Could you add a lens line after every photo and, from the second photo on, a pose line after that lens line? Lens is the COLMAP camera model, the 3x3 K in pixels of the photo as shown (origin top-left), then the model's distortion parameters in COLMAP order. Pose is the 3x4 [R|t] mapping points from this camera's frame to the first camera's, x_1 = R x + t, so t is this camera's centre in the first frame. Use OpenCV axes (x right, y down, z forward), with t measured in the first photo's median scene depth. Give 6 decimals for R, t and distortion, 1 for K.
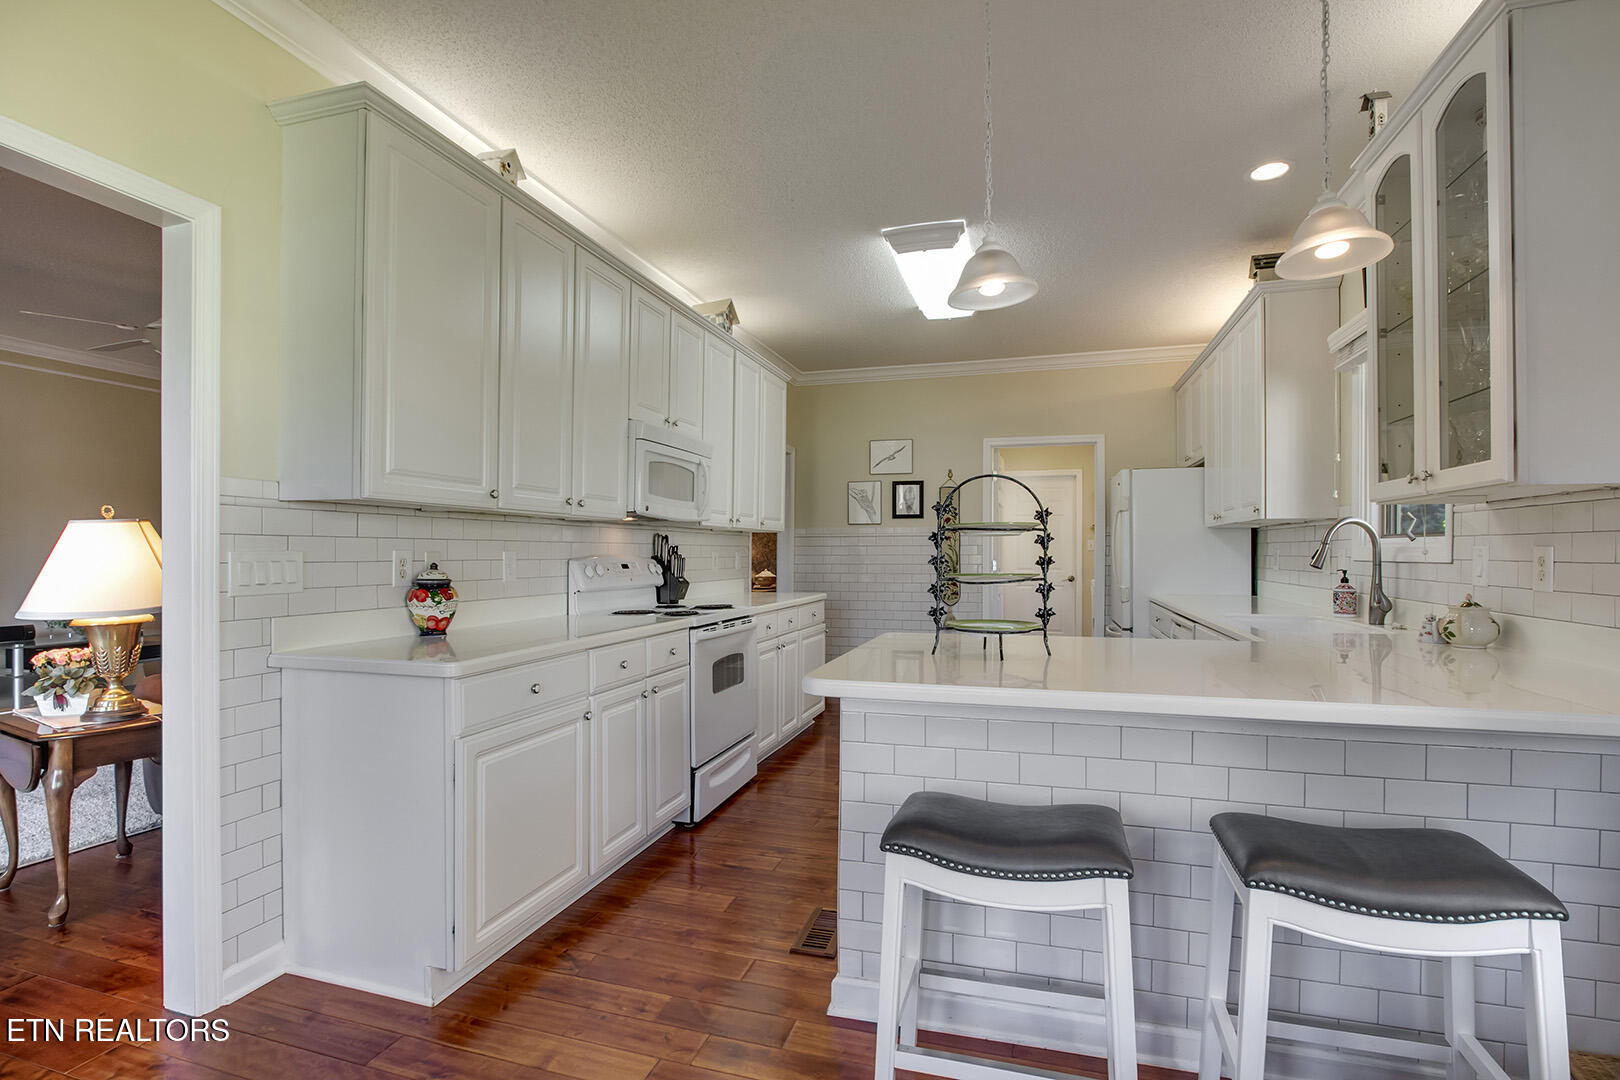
lens RADIAL K [[755.9, 0, 819.7], [0, 755.9, 550.6], [0, 0, 1]] dist [-0.024074, 0.003891]
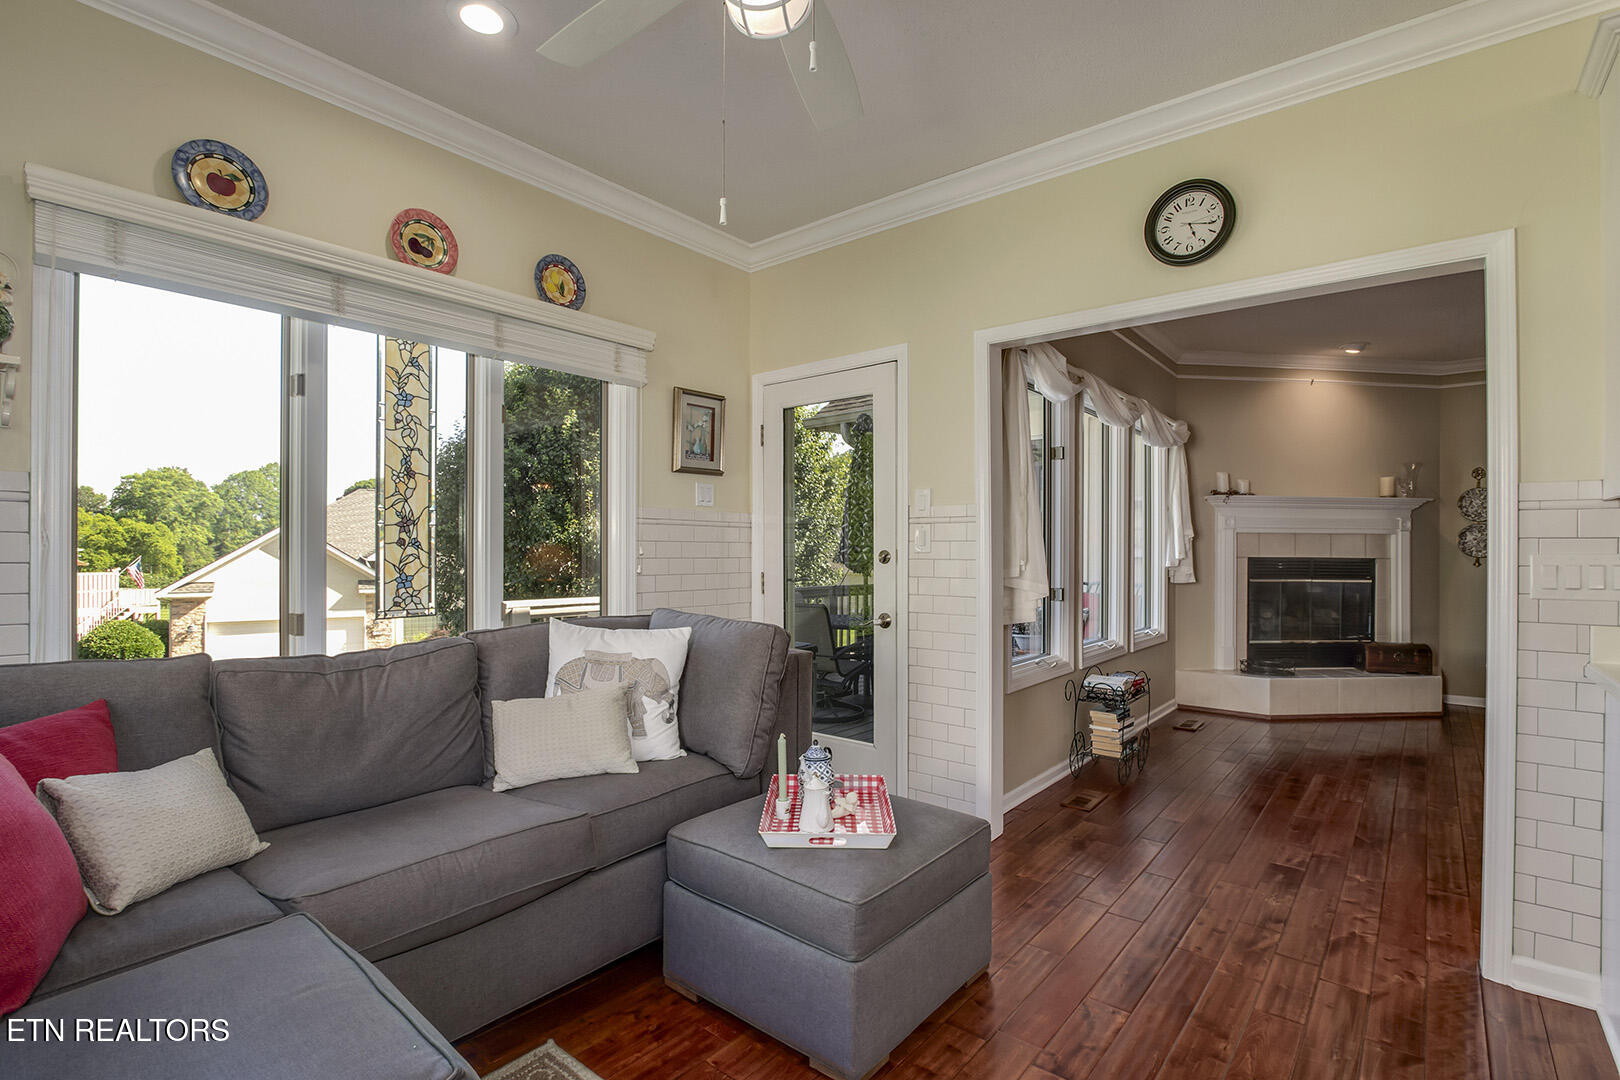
lens RADIAL K [[755.9, 0, 806.1], [0, 755.9, 549.4], [0, 0, 1]] dist [-0.024074, 0.003891]
pose [[-0.400111, -0.006638, -0.916443, 0.339039], [-0.002324, 0.999978, -0.006228, 0.001515], [0.916464, -0.000362, -0.400117, 0.305119]]
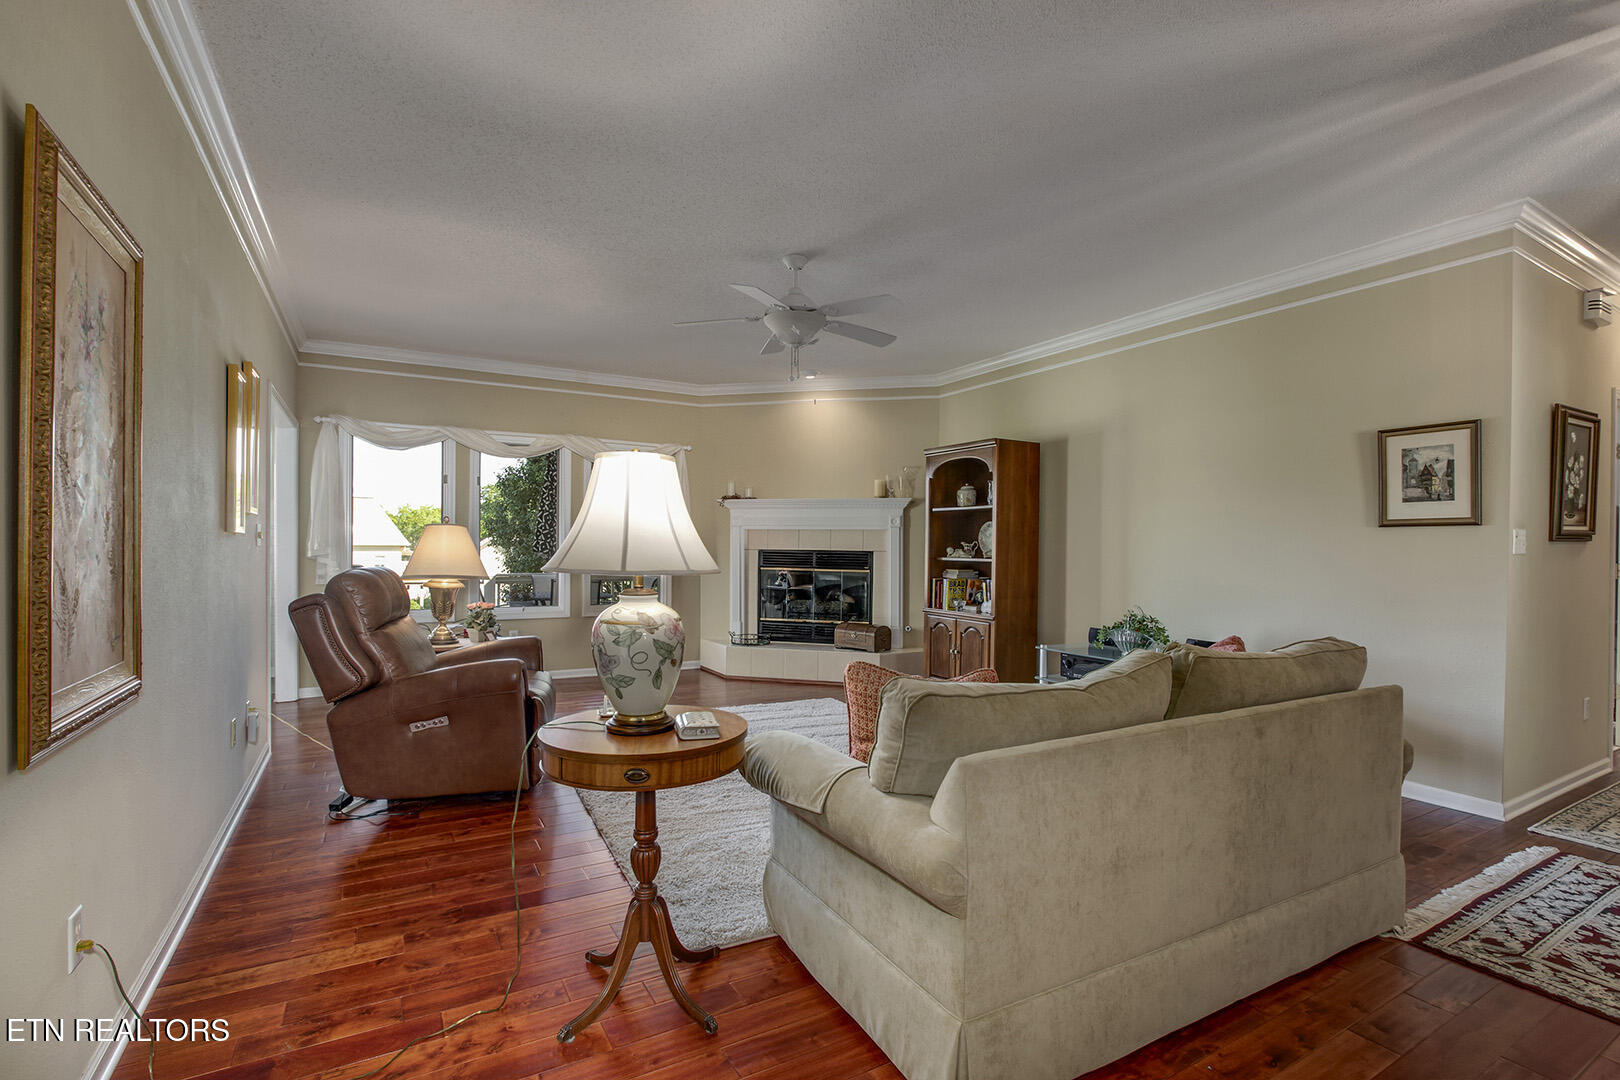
lens RADIAL K [[755.9, 0, 811.4], [0, 755.9, 549.7], [0, 0, 1]] dist [-0.024074, 0.003891]
pose [[-0.690347, -0.005310, -0.723459, -0.236210], [-0.007946, 0.999968, 0.000242, 0.005995], [0.723435, 0.005916, -0.690367, 2.198907]]
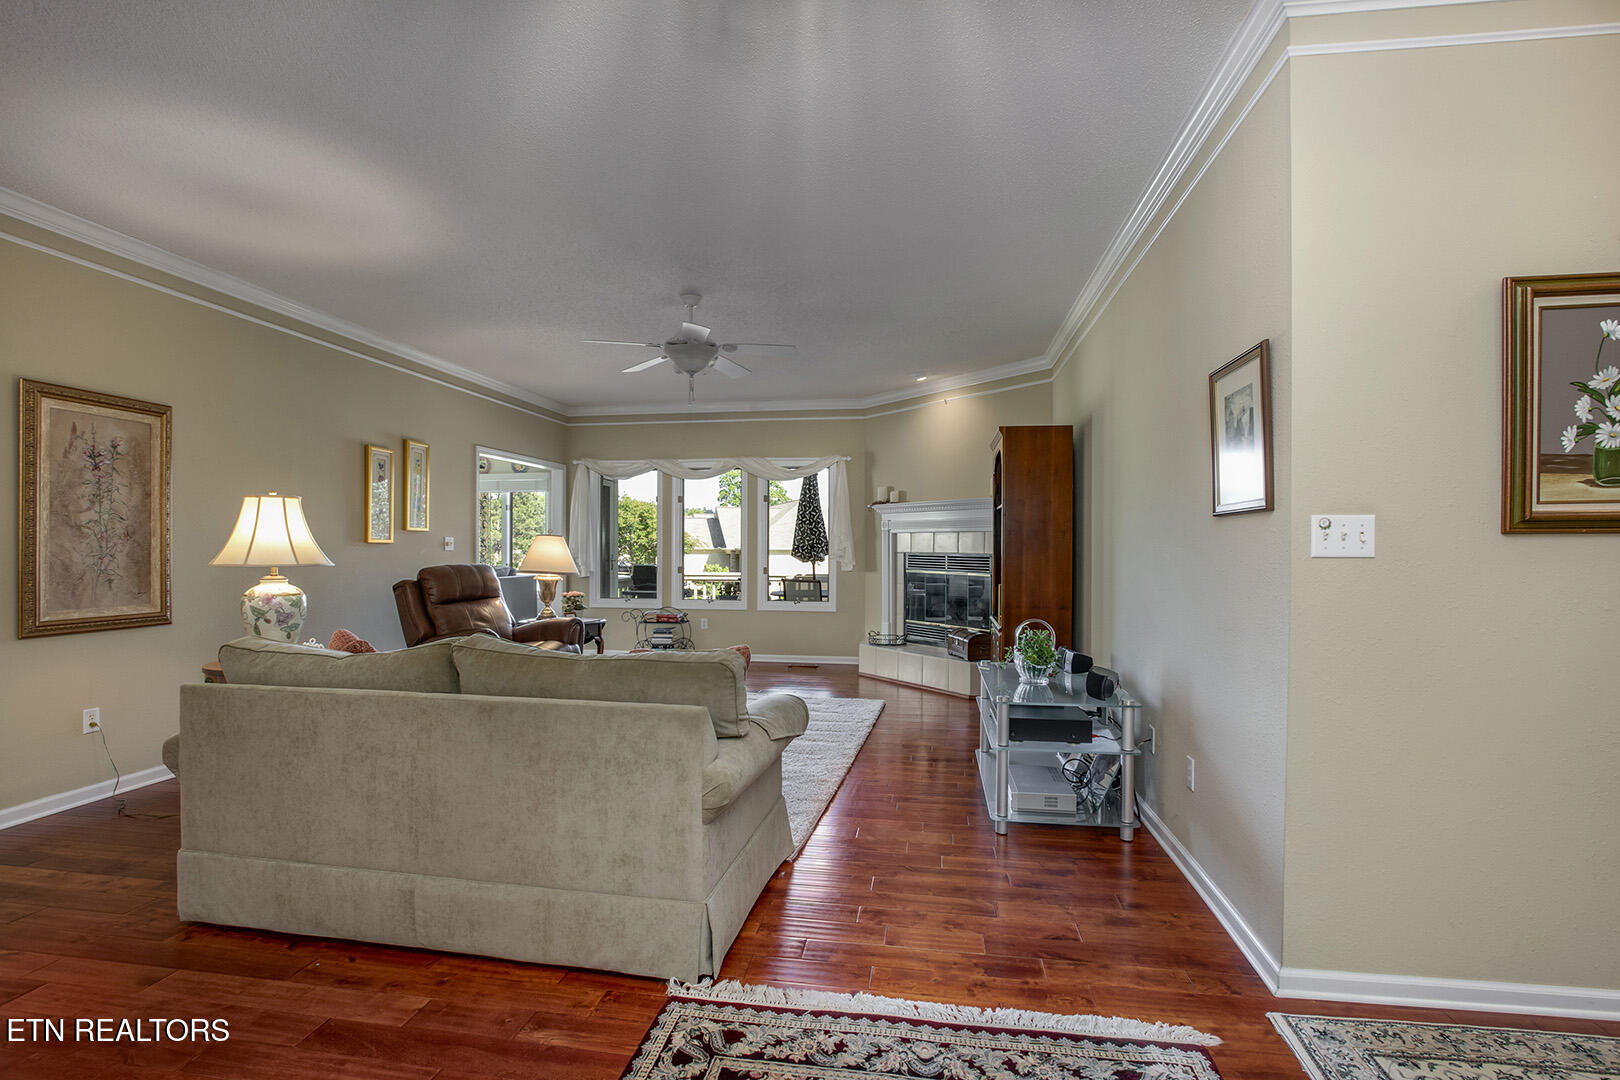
lens RADIAL K [[755.9, 0, 810.9], [0, 755.9, 543.9], [0, 0, 1]] dist [-0.024074, 0.003891]
pose [[-0.992187, -0.004593, -0.124671, -1.169788], [-0.003627, 0.999962, -0.007974, 0.000241], [0.124703, -0.007459, -0.992166, 2.758997]]
